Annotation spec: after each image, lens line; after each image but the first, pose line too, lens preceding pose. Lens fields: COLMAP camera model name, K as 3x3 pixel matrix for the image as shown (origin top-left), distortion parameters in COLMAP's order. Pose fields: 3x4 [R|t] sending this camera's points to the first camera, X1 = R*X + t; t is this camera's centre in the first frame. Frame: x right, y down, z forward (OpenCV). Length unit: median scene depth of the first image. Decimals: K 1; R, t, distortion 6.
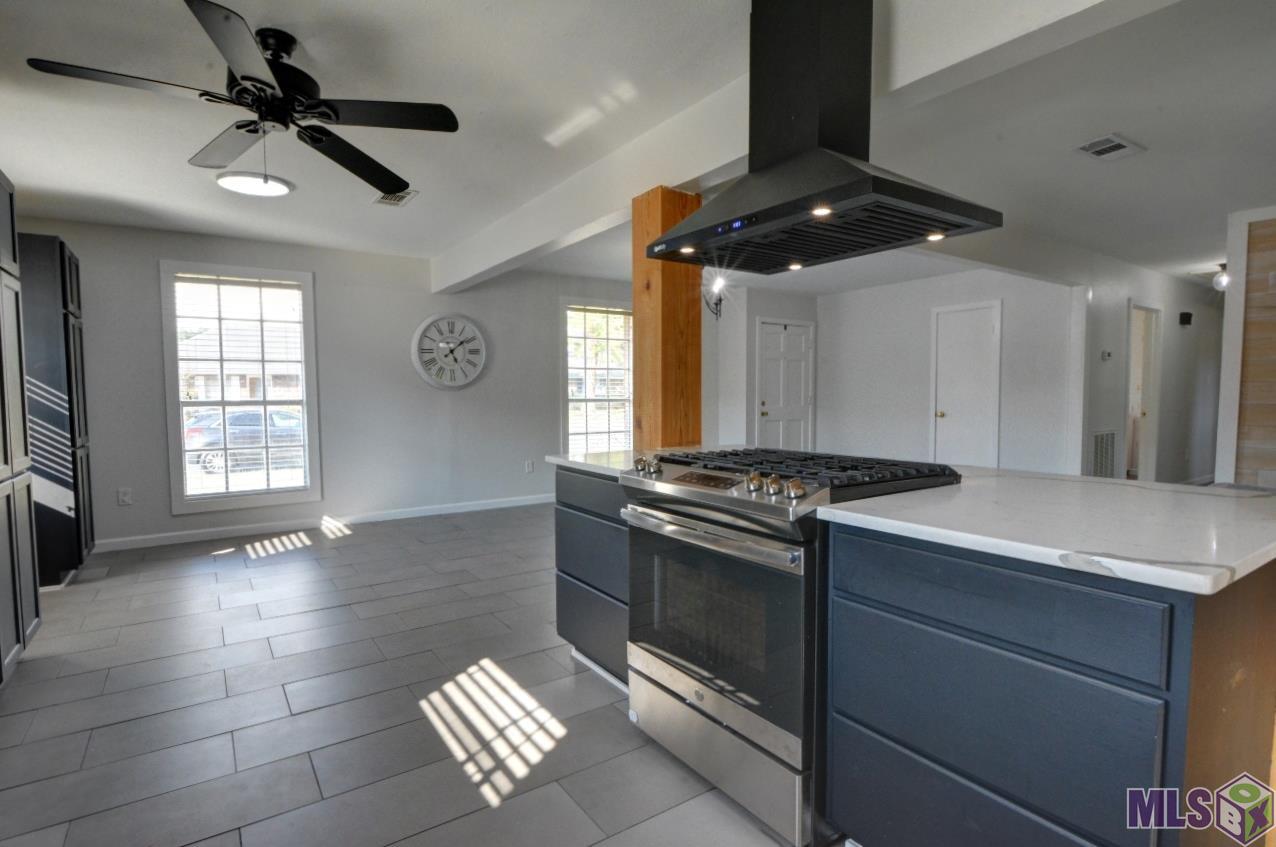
lens RADIAL K [[651.0, 0, 643.6], [0, 651.0, 424.7], [0, 0, 1]] dist [0.000689, 0.000483]
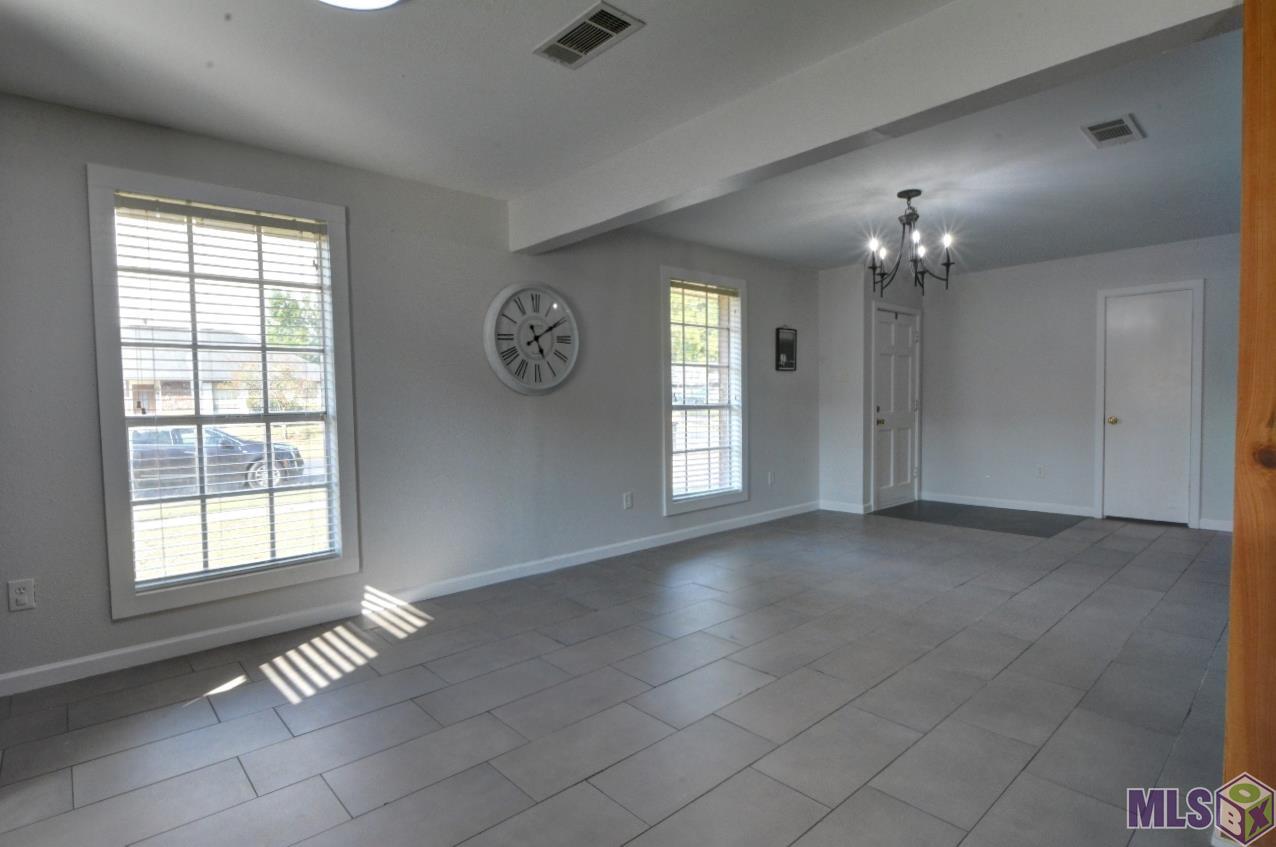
lens RADIAL K [[651.0, 0, 634.4], [0, 651.0, 426.1], [0, 0, 1]] dist [0.000689, 0.000483]
pose [[0.987650, -0.016424, 0.155814, -0.305767], [0.017708, 0.999820, -0.006852, -0.014105], [-0.155673, 0.009526, 0.987763, 0.313072]]
